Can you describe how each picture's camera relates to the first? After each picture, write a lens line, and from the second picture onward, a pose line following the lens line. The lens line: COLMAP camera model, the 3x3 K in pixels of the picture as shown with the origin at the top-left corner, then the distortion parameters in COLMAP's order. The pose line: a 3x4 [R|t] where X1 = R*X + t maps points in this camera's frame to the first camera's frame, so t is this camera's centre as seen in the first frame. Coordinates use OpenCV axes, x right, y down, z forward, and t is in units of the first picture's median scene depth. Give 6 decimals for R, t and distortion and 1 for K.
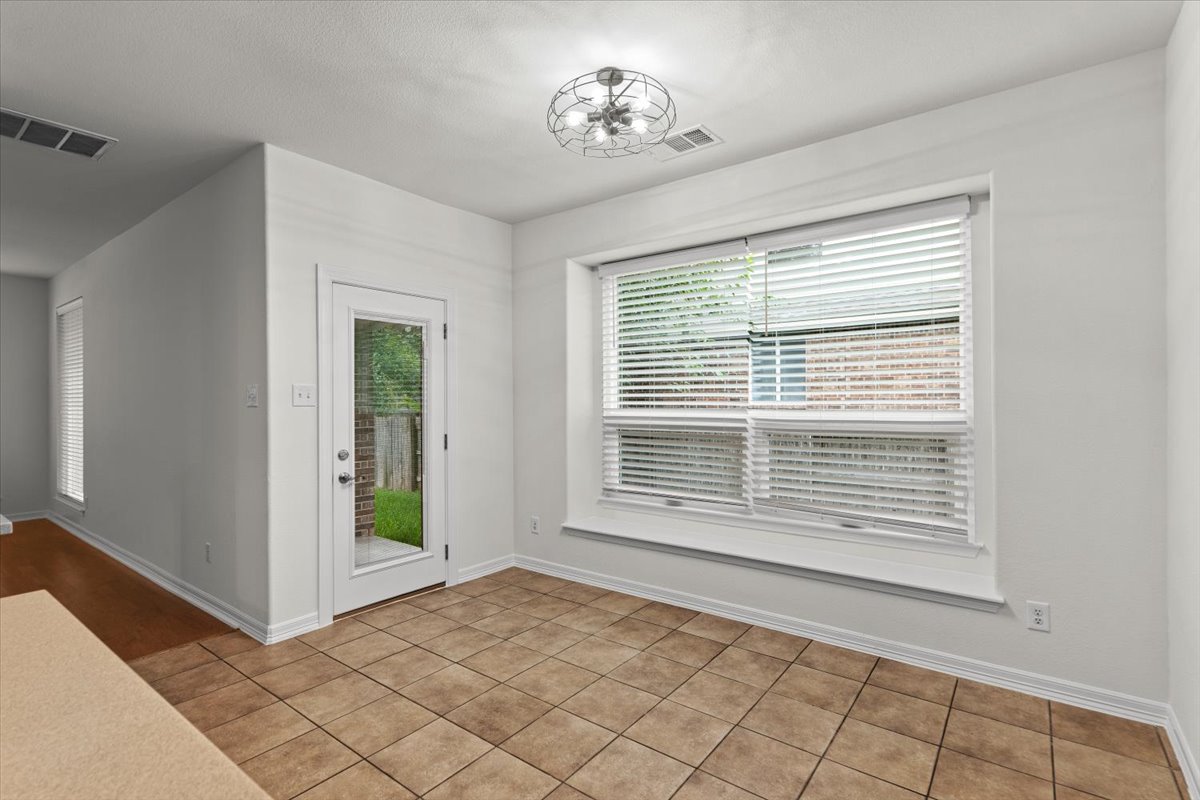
lens RADIAL K [[569.1, 0, 603.9], [0, 569.1, 399.9], [0, 0, 1]] dist [0.007974, 0.001899]
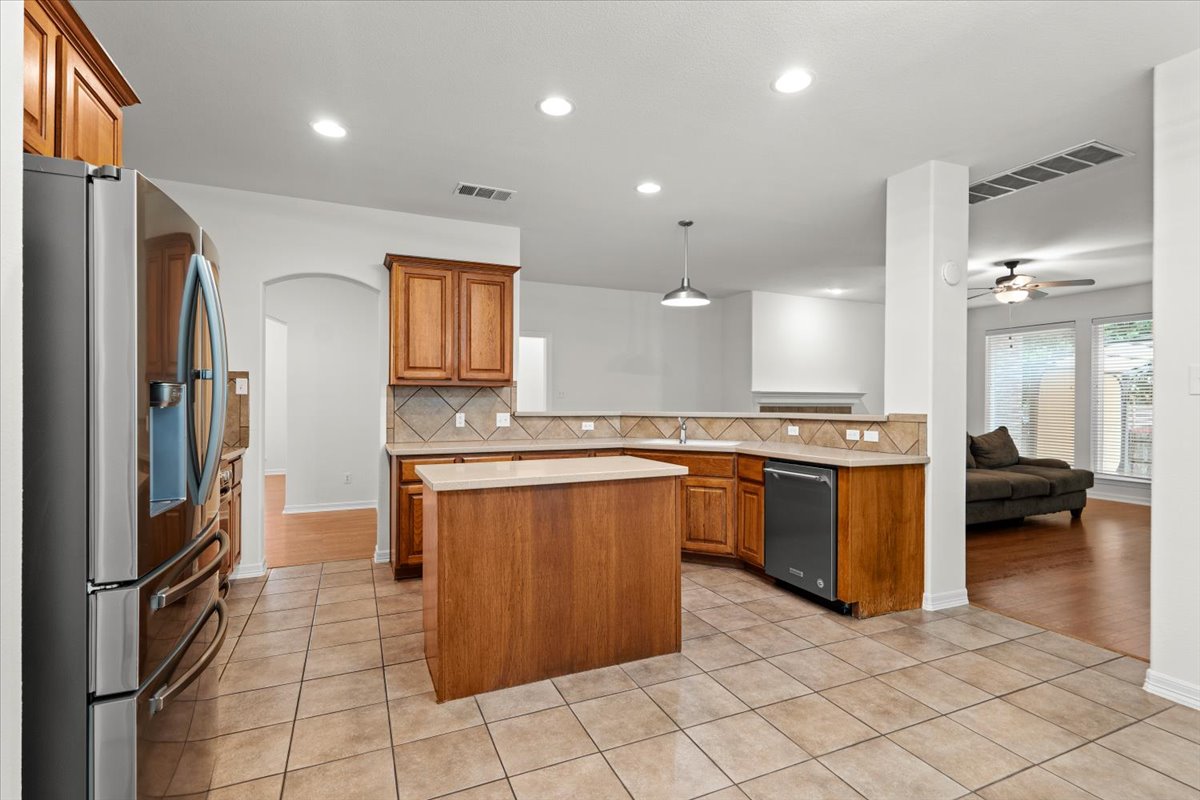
lens RADIAL K [[569.1, 0, 610.9], [0, 569.1, 400.6], [0, 0, 1]] dist [0.007974, 0.001899]
pose [[-0.479960, 0.003525, -0.877283, 0.539658], [-0.000442, 0.999991, 0.004260, 0.018043], [0.877290, 0.002433, -0.479954, 0.804924]]
